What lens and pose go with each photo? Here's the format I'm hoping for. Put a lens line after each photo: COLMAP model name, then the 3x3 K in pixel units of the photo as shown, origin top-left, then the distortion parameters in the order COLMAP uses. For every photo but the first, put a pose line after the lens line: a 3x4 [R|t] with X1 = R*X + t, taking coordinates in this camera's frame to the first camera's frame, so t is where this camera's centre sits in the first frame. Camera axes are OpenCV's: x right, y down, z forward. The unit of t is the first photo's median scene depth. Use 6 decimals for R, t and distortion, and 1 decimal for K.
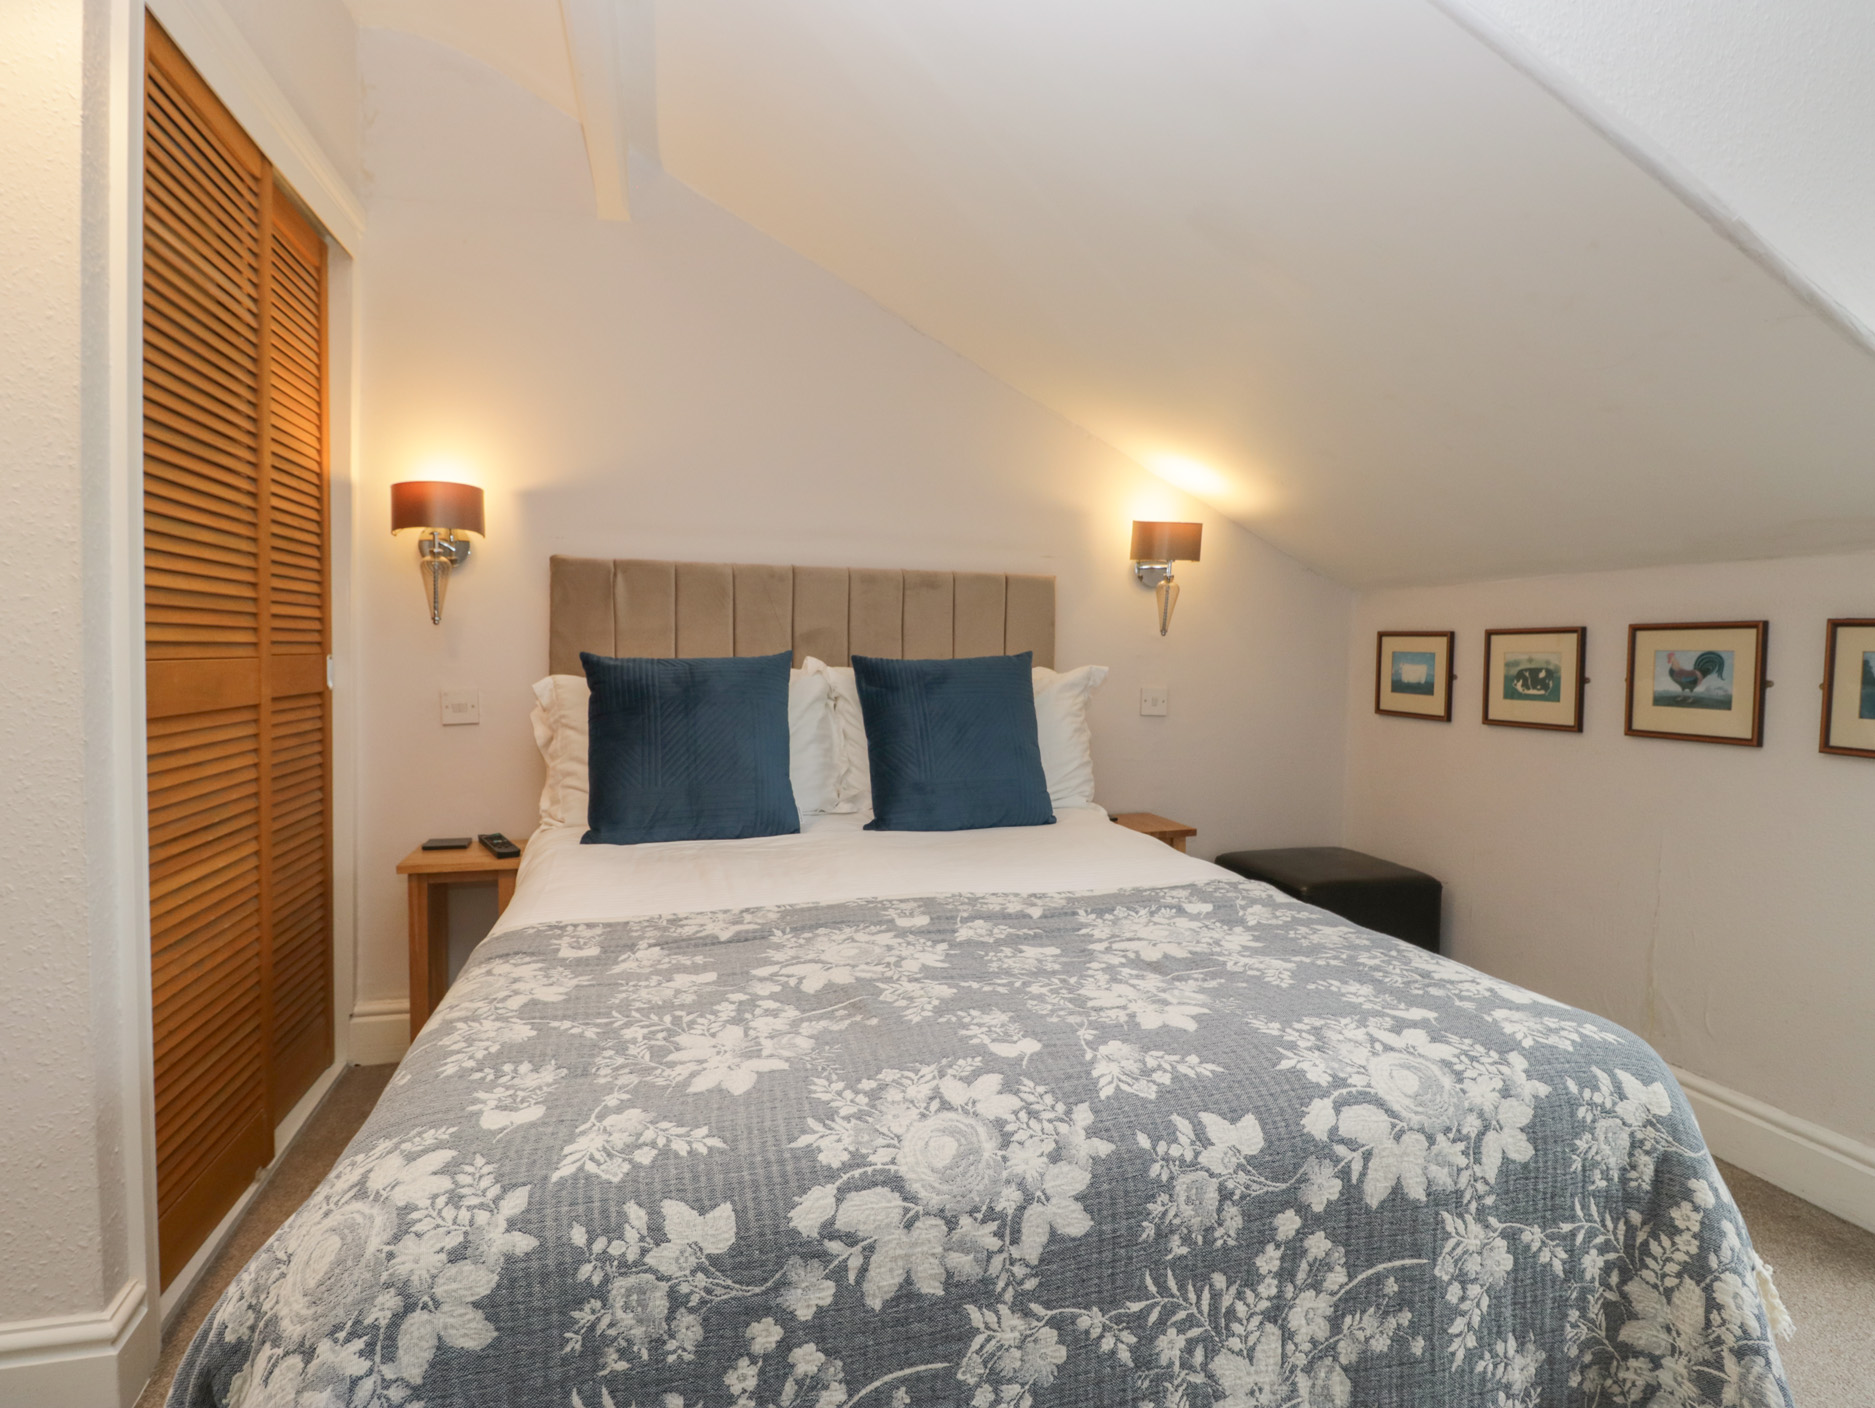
lens RADIAL K [[1007.1, 0, 931.8], [0, 1007.1, 698.7], [0, 0, 1]] dist [-0.006183, -0.004573]
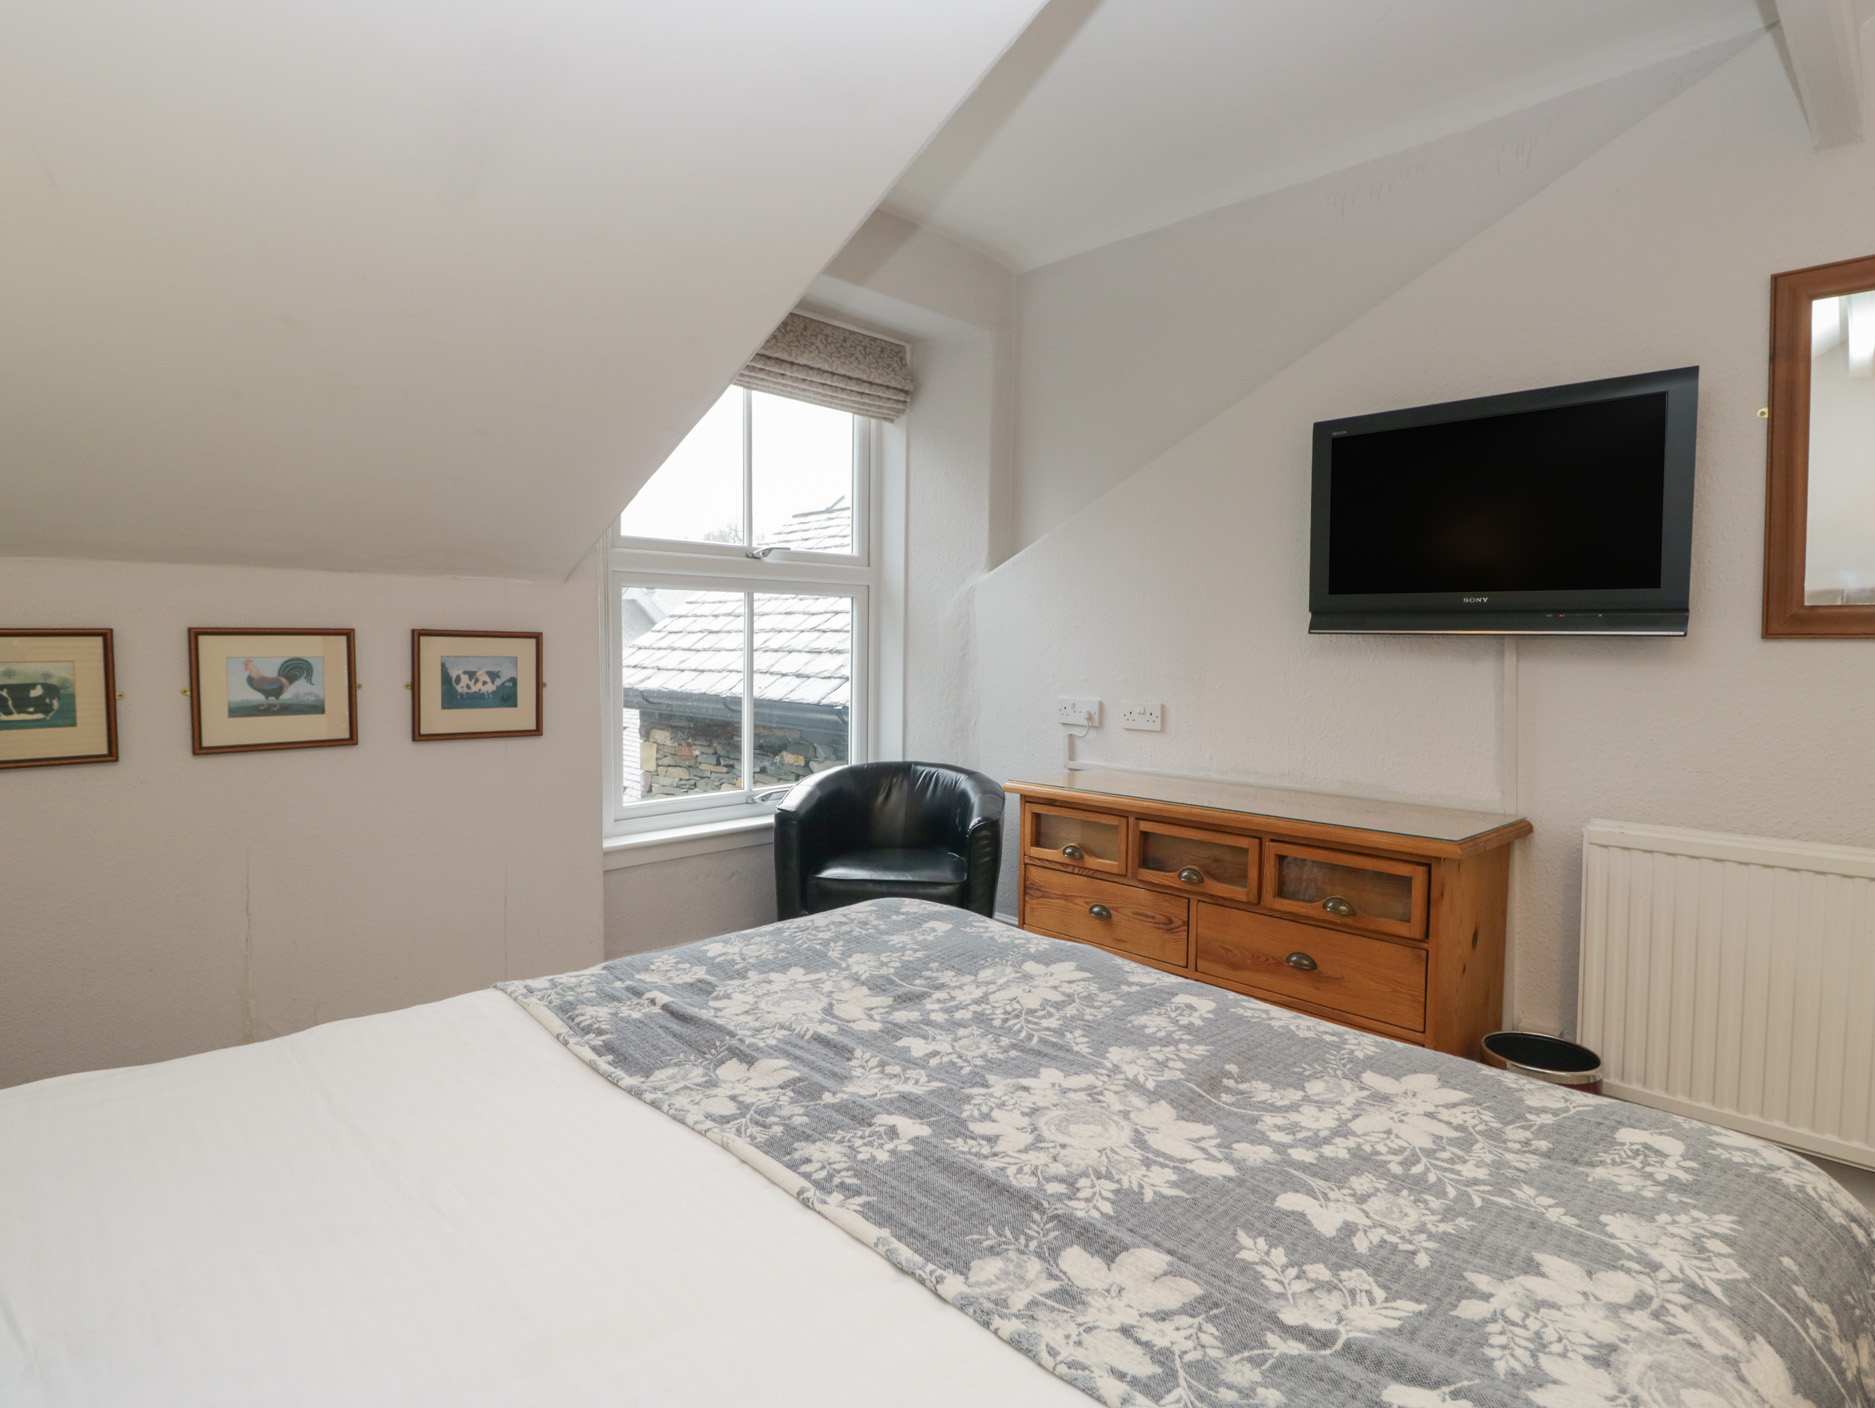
lens RADIAL K [[1007.1, 0, 929.9], [0, 1007.1, 694.7], [0, 0, 1]] dist [-0.006183, -0.004573]
pose [[-0.482218, -0.057152, 0.874185, -0.429951], [0.034022, 0.995895, 0.083877, -0.076527], [-0.875390, 0.070189, -0.478294, 0.971564]]
